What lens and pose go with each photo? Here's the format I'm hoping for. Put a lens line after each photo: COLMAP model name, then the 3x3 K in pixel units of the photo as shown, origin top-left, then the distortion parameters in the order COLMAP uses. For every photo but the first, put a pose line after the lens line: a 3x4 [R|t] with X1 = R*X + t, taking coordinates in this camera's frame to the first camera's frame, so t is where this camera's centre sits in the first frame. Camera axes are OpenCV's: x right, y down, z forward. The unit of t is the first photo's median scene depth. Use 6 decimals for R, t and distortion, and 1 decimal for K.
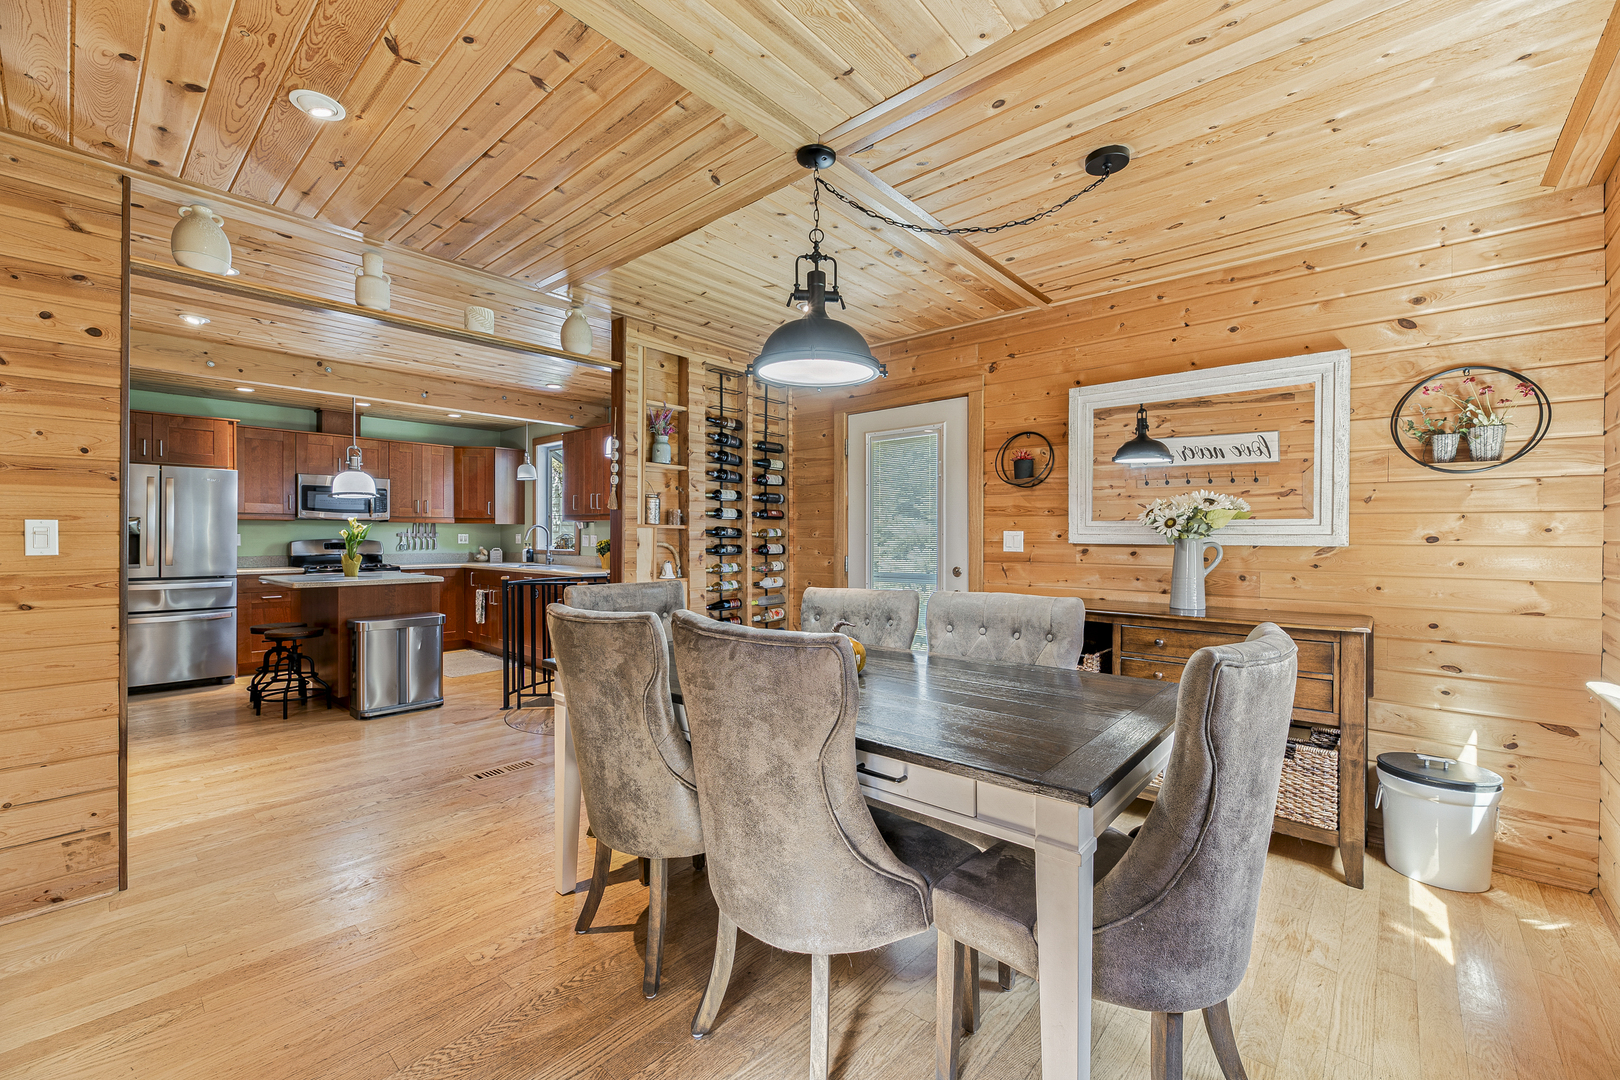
lens RADIAL K [[658.1, 0, 816.8], [0, 658.1, 541.1], [0, 0, 1]] dist [0.010963, -0.000080]
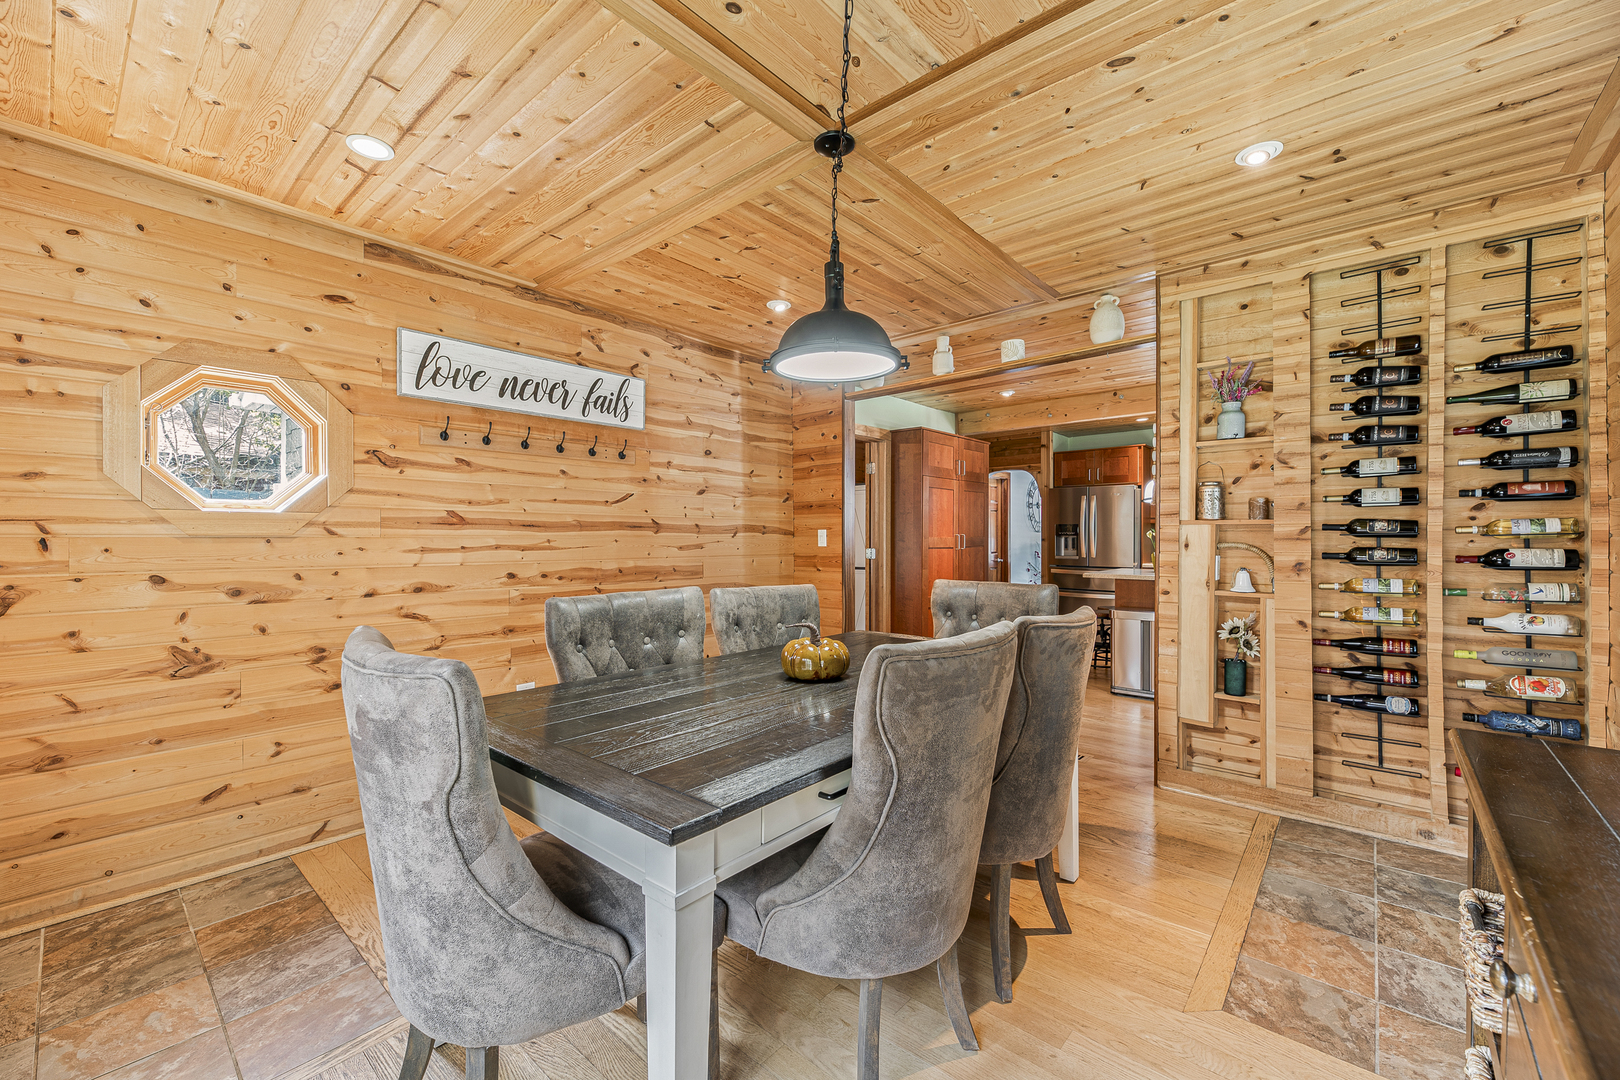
lens RADIAL K [[658.1, 0, 818.7], [0, 658.1, 536.3], [0, 0, 1]] dist [0.010963, -0.000080]
pose [[0.018004, -0.005871, -0.999821, 0.437401], [-0.003161, 0.999977, -0.005928, 0.000209], [0.999833, 0.003267, 0.017985, 0.437161]]
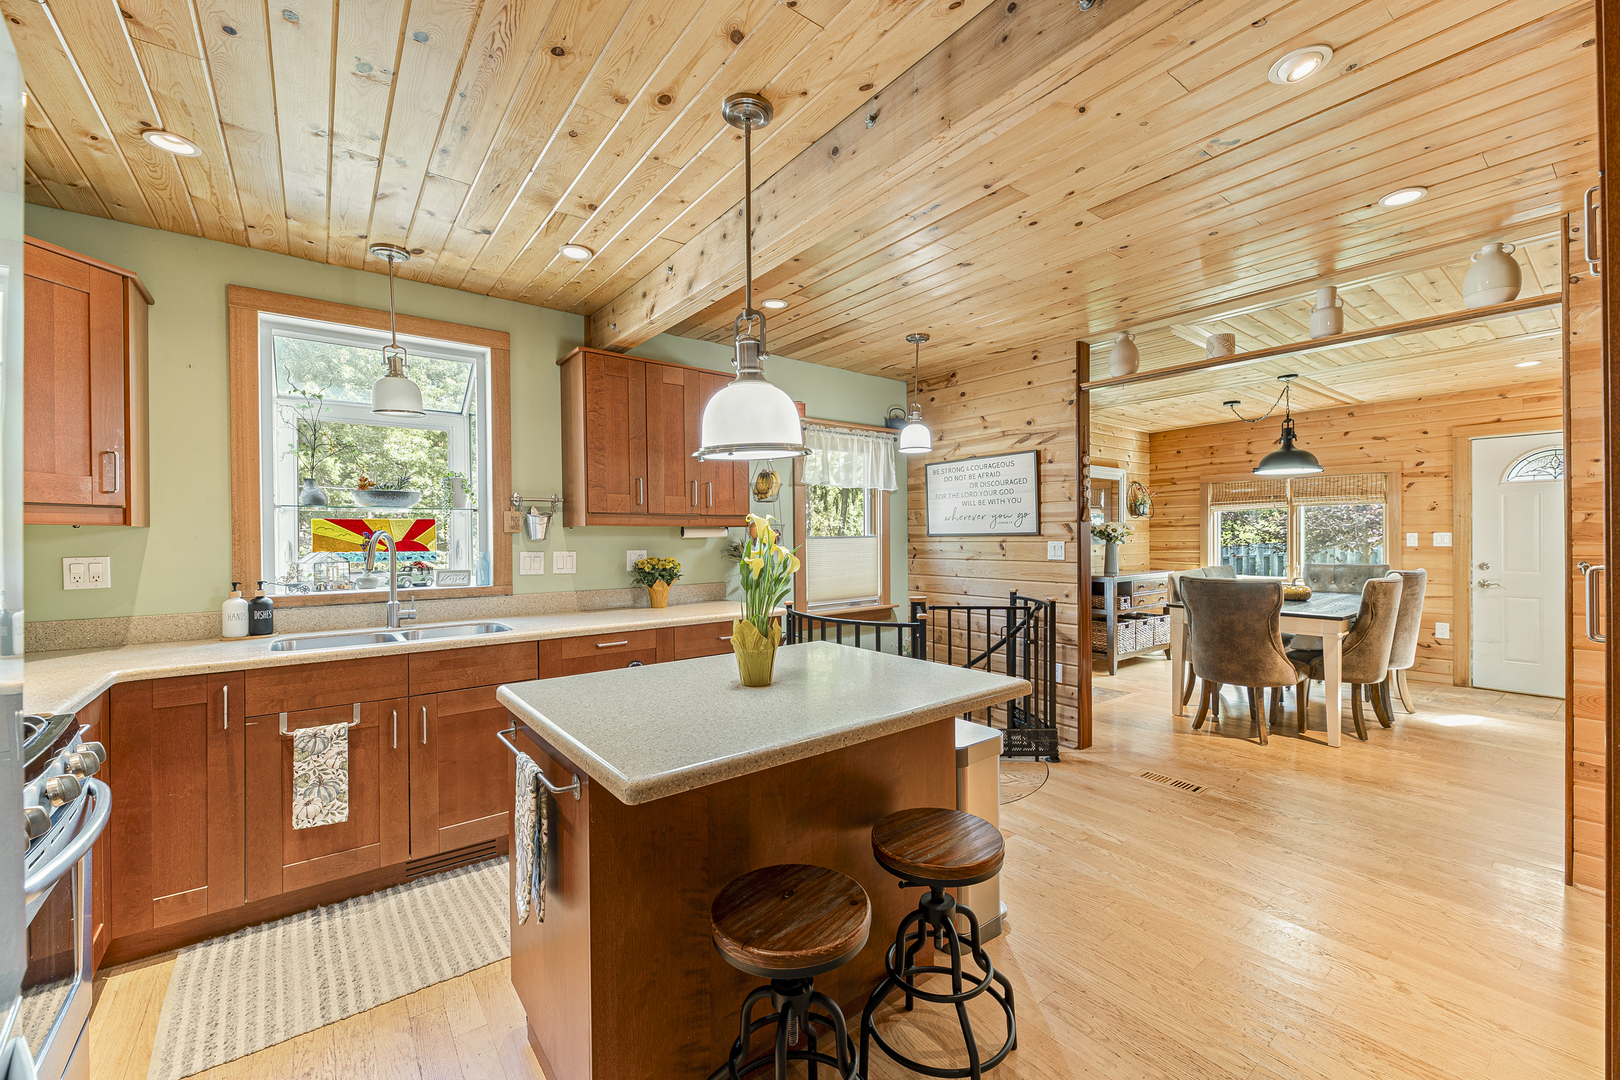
lens RADIAL K [[658.1, 0, 822.8], [0, 658.1, 539.6], [0, 0, 1]] dist [0.010963, -0.000080]
pose [[0.175445, -0.010717, 0.984431, -1.133282], [0.015137, 0.999852, 0.008187, -0.027087], [-0.984373, 0.013465, 0.175581, 0.982763]]
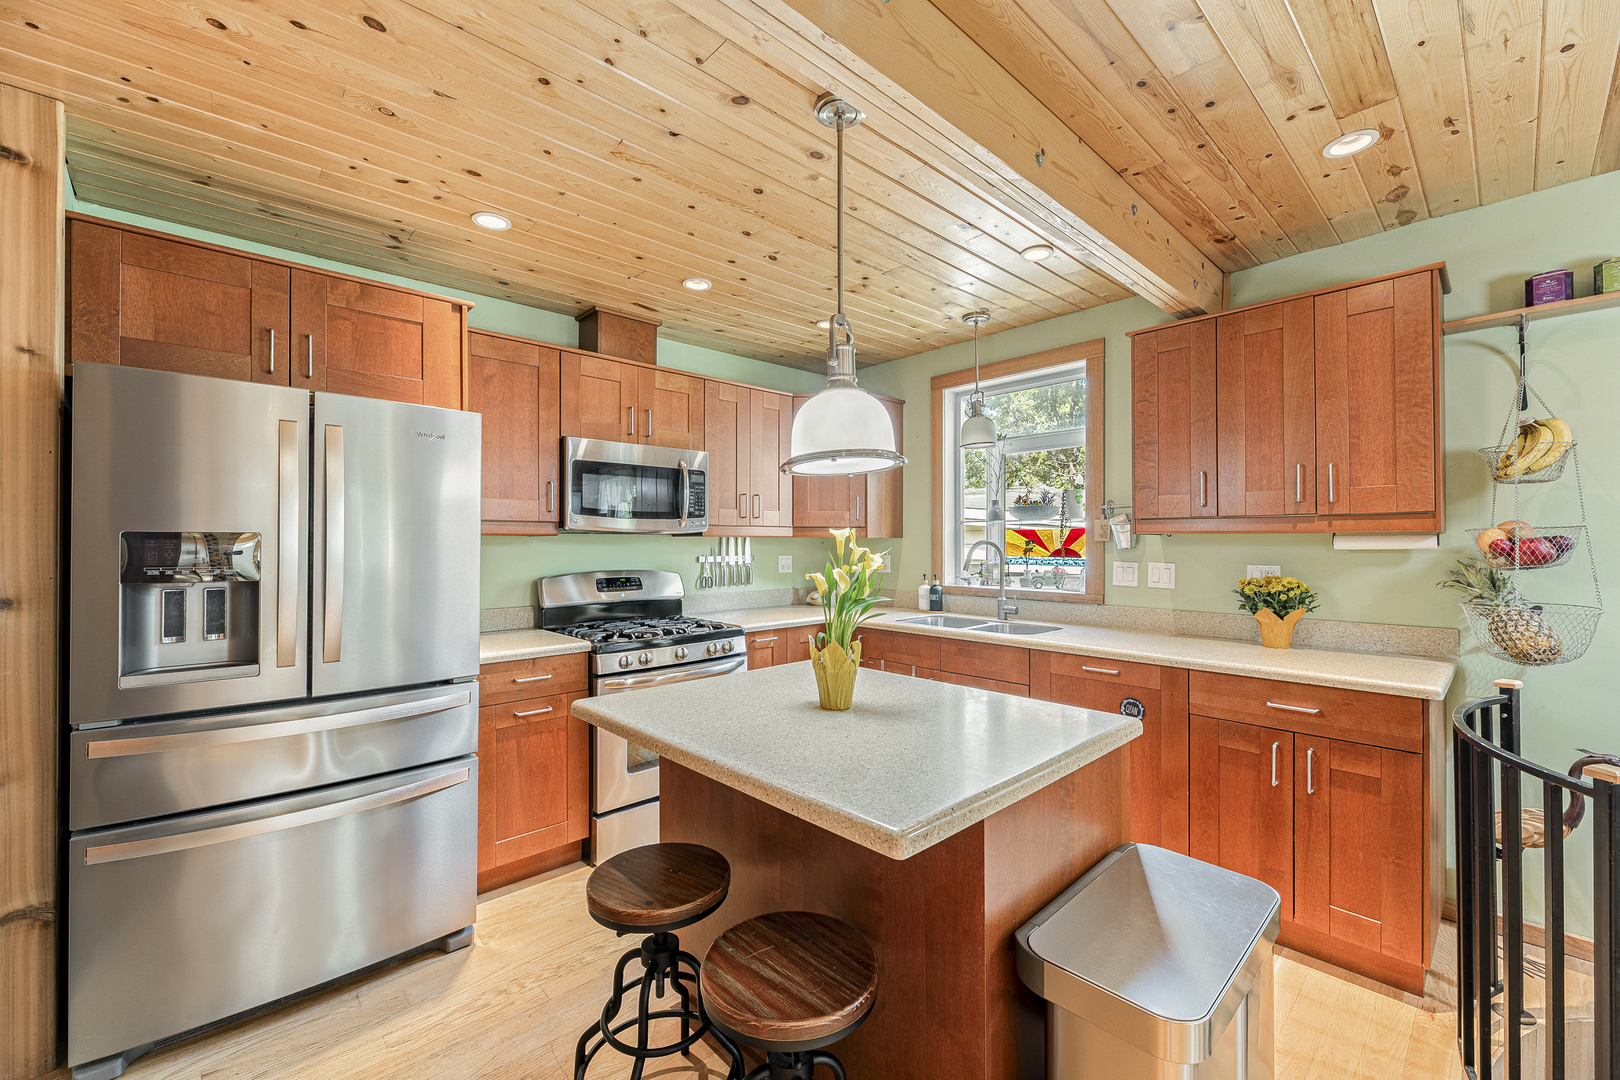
lens RADIAL K [[658.1, 0, 821.0], [0, 658.1, 540.3], [0, 0, 1]] dist [0.010963, -0.000080]
pose [[0.995755, -0.005282, -0.091889, -0.737507], [0.004348, 0.999937, -0.010361, -0.029090], [0.091938, 0.009917, 0.995715, 0.724608]]
